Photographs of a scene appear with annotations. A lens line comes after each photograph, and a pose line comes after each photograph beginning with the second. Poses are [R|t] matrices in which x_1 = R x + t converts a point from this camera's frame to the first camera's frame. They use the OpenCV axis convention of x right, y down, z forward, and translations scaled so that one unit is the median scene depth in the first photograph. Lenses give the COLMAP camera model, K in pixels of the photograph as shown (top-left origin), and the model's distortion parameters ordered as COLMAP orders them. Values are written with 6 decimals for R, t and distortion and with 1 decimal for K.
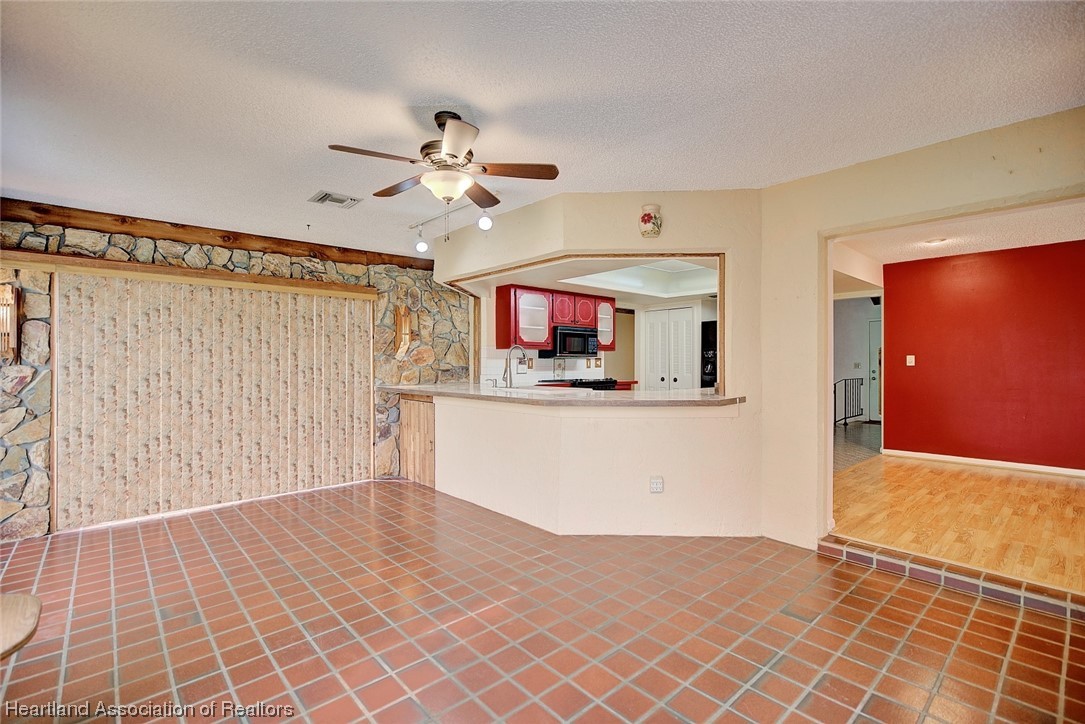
lens RADIAL K [[495.3, 0, 542.7], [0, 495.3, 362.9], [0, 0, 1]] dist [-0.000700, -0.000067]
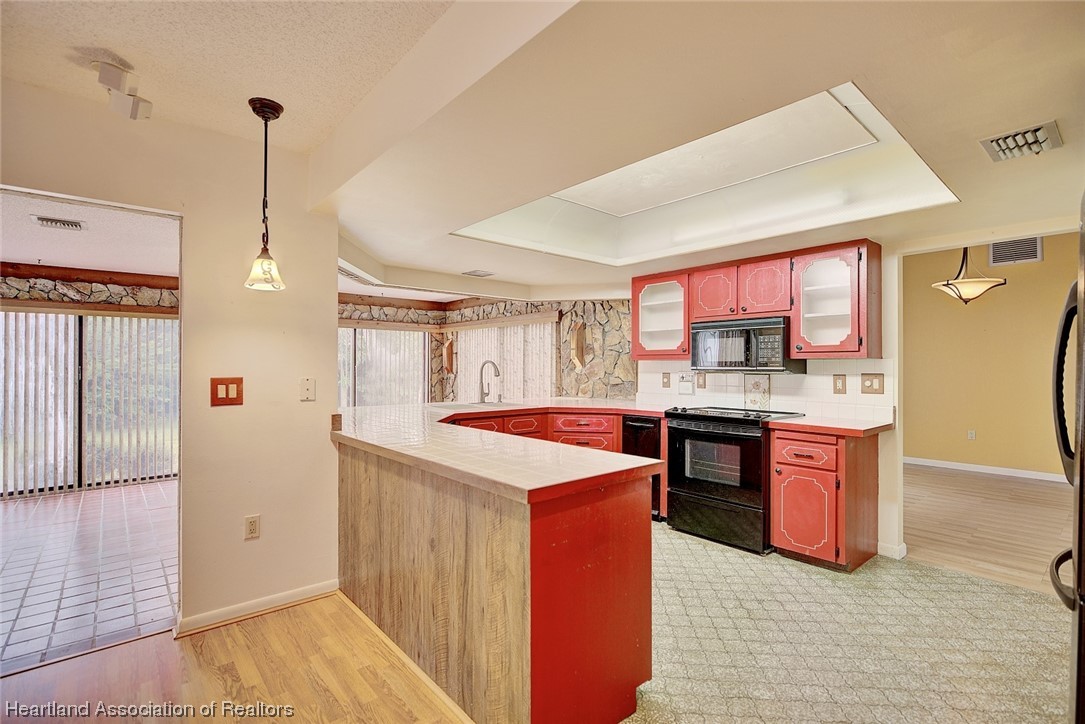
lens RADIAL K [[495.3, 0, 541.9], [0, 495.3, 363.5], [0, 0, 1]] dist [-0.000700, -0.000067]
pose [[-0.012430, -0.002207, -0.999920, 0.729760], [0.002133, 0.999995, -0.002233, -0.023397], [0.999920, -0.002161, -0.012425, 0.878279]]
